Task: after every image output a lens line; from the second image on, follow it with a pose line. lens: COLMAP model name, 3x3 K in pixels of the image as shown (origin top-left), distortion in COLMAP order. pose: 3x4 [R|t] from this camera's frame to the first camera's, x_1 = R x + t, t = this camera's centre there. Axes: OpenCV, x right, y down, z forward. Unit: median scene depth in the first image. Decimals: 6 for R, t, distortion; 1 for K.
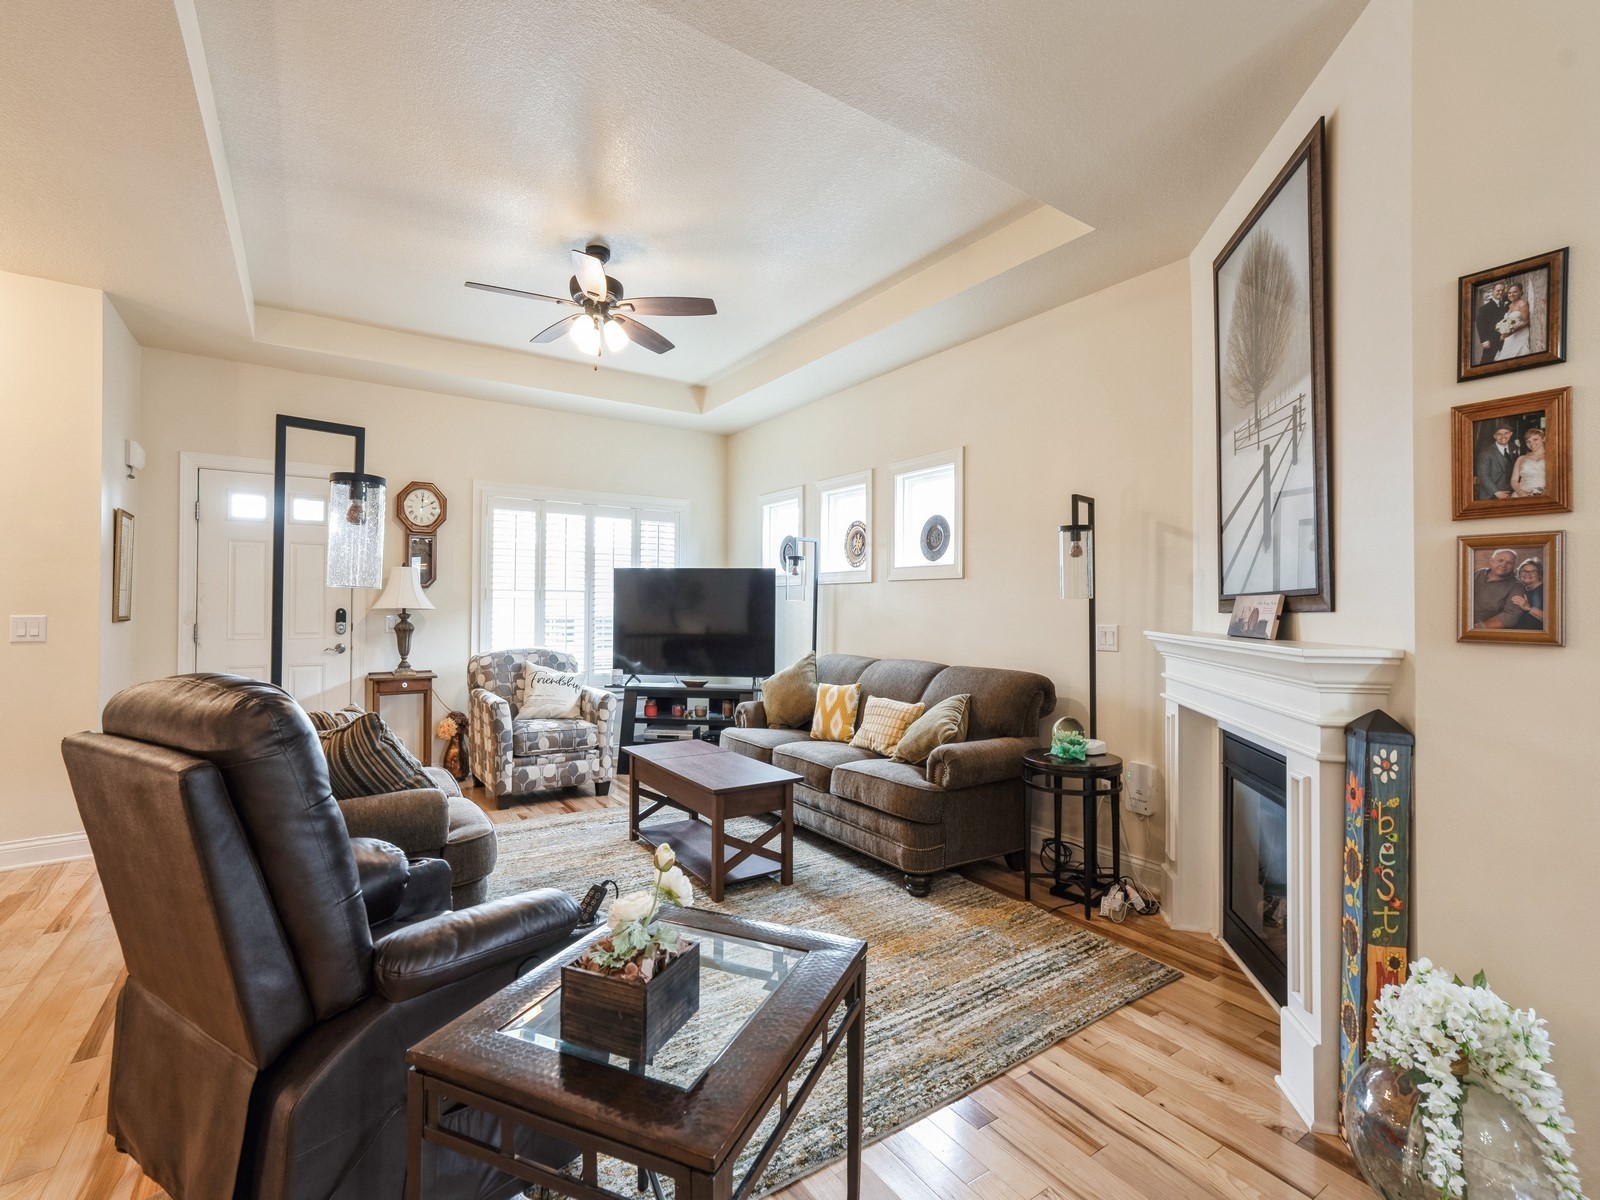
lens RADIAL K [[741.9, 0, 764.2], [0, 741.9, 603.5], [0, 0, 1]] dist [-0.031749, 0.011538]
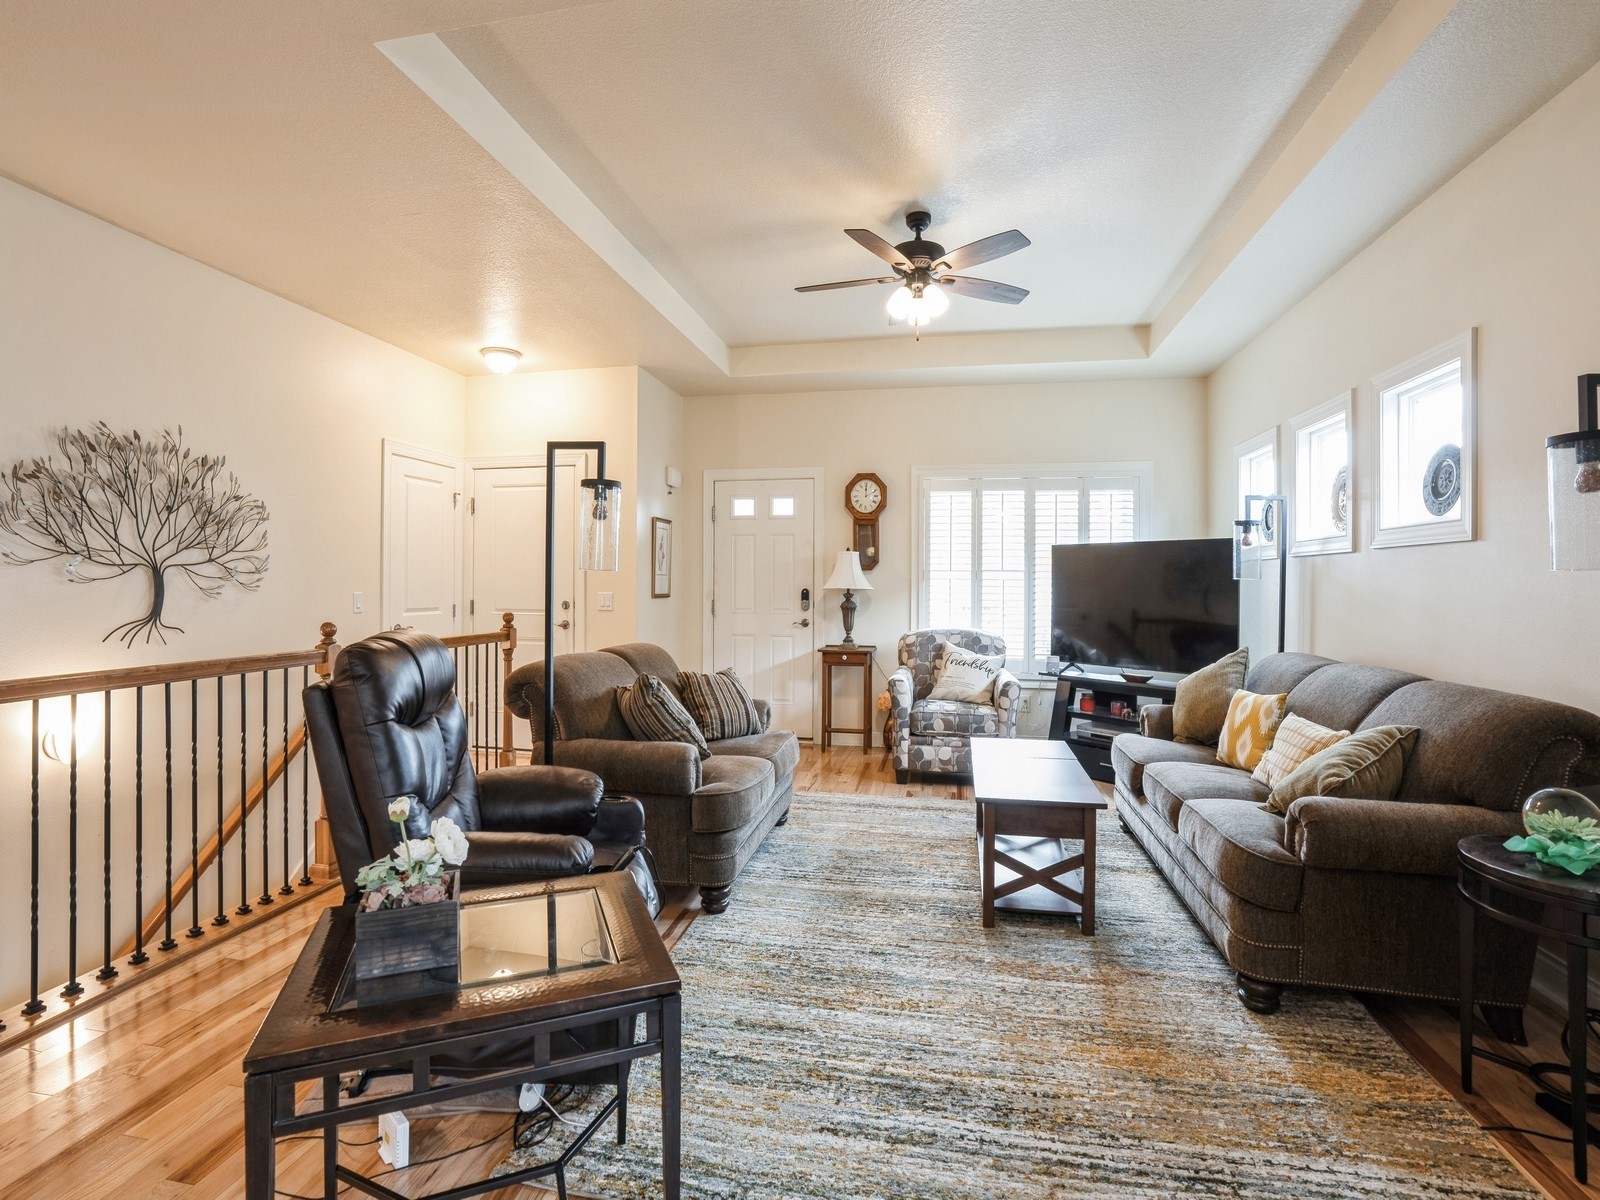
lens RADIAL K [[741.9, 0, 792.8], [0, 741.9, 591.0], [0, 0, 1]] dist [-0.031749, 0.011538]
pose [[0.718944, 0.002958, -0.695062, 0.262974], [0.002147, 0.999977, 0.006476, 0.002637], [0.695065, -0.006148, 0.718921, 0.156057]]
